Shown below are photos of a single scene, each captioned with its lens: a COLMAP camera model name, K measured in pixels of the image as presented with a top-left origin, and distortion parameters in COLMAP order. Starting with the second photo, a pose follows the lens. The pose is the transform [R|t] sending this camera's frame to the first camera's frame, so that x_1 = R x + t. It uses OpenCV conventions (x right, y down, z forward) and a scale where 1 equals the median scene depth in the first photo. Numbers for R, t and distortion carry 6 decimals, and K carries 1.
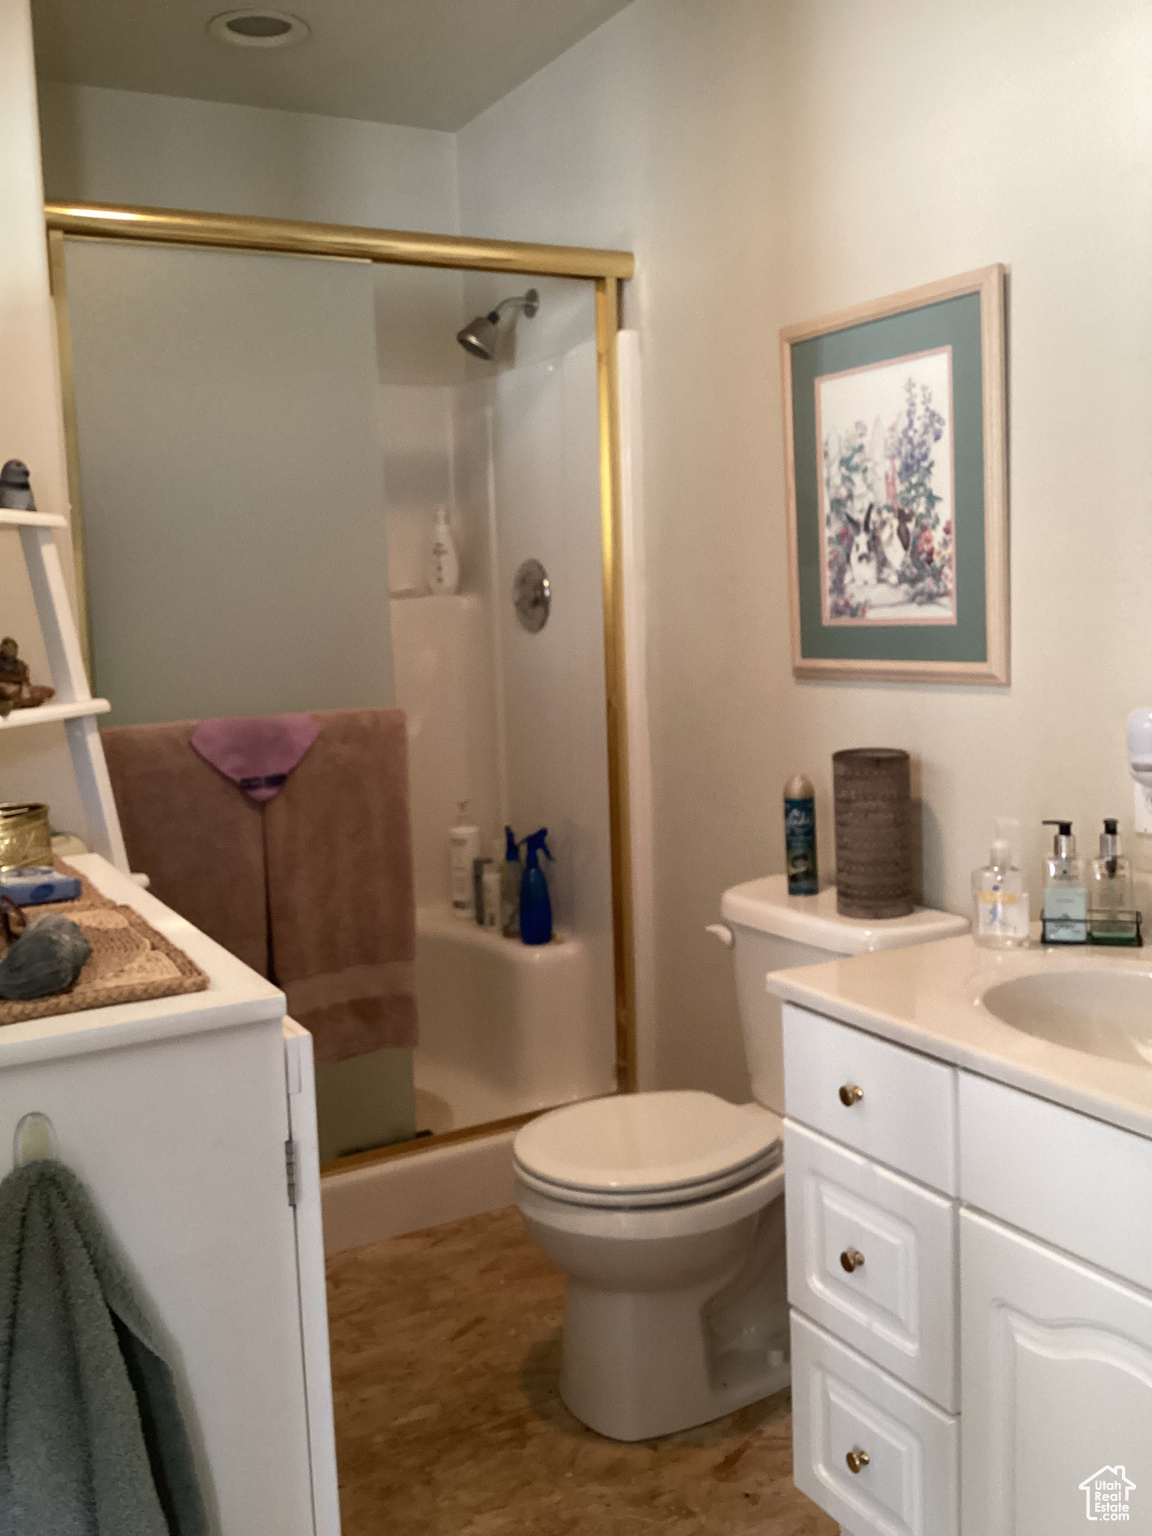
lens RADIAL K [[1381.7, 0, 569.2], [0, 1381.7, 762.0], [0, 0, 1]] dist [0.102856, -0.225115]
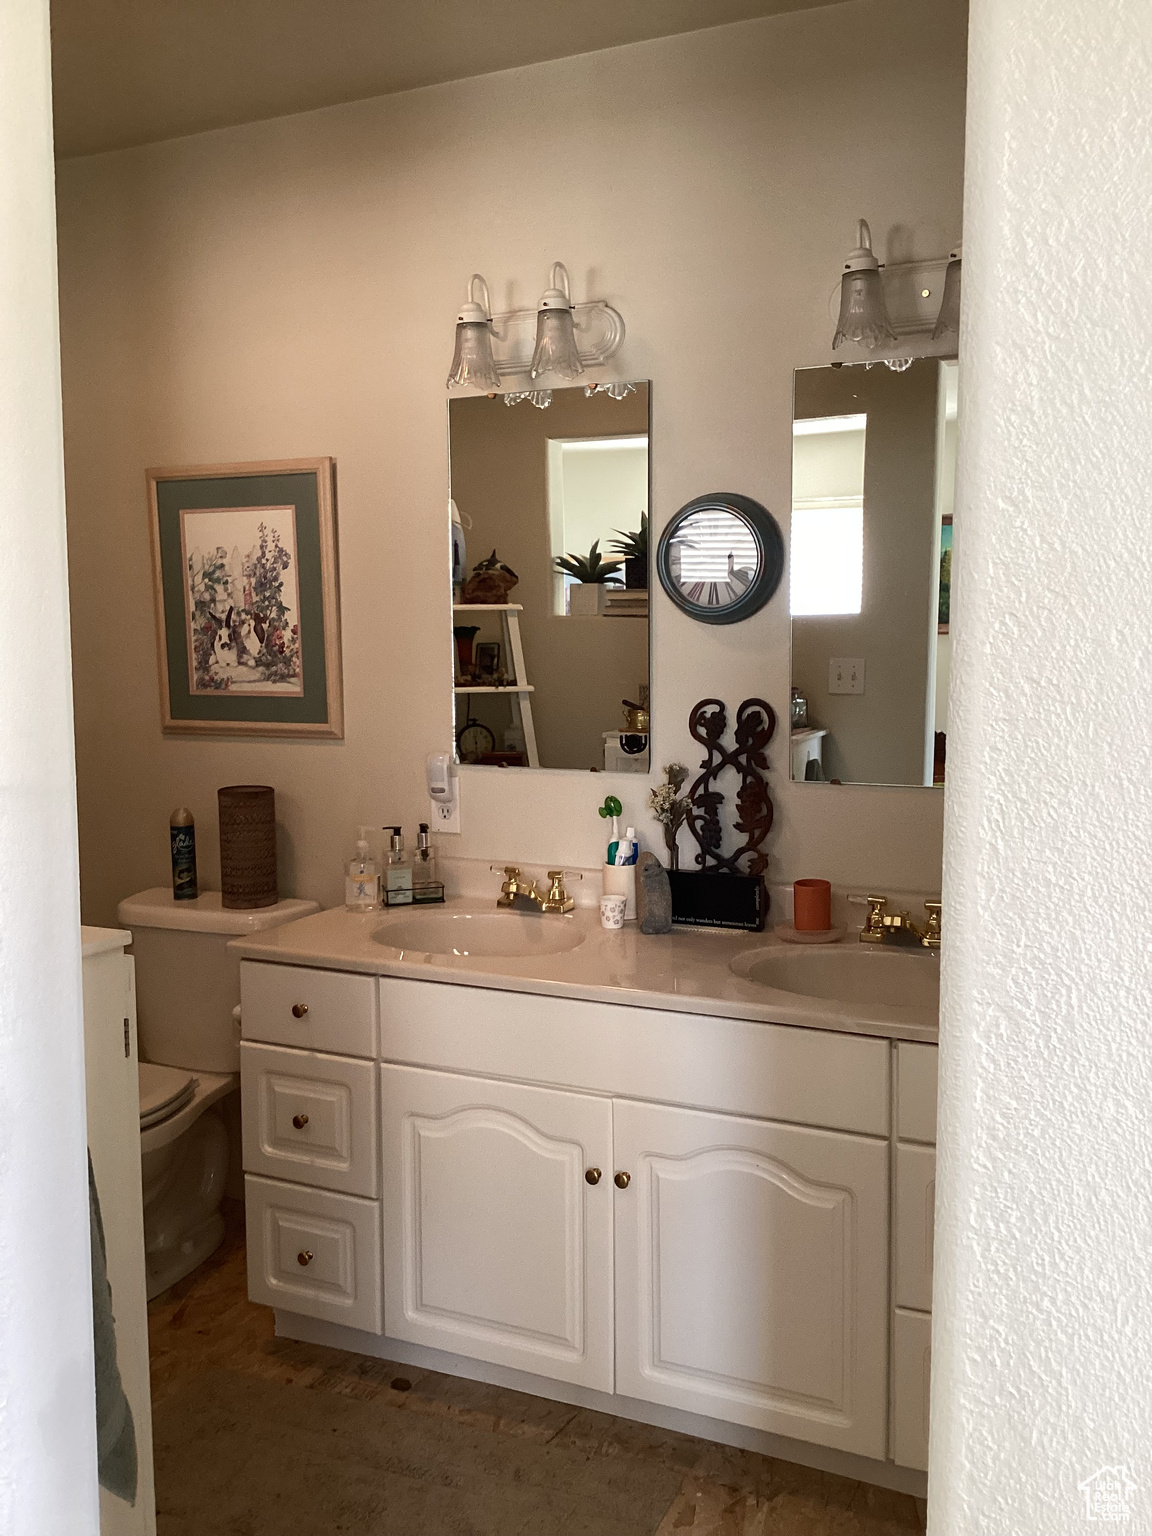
lens RADIAL K [[1381.7, 0, 569.2], [0, 1381.7, 762.0], [0, 0, 1]] dist [0.102856, -0.225115]
pose [[0.815065, -0.026238, 0.578774, -0.318514], [0.043802, 0.998906, -0.016400, 0.003644], [-0.577711, 0.038718, 0.815323, -0.312802]]
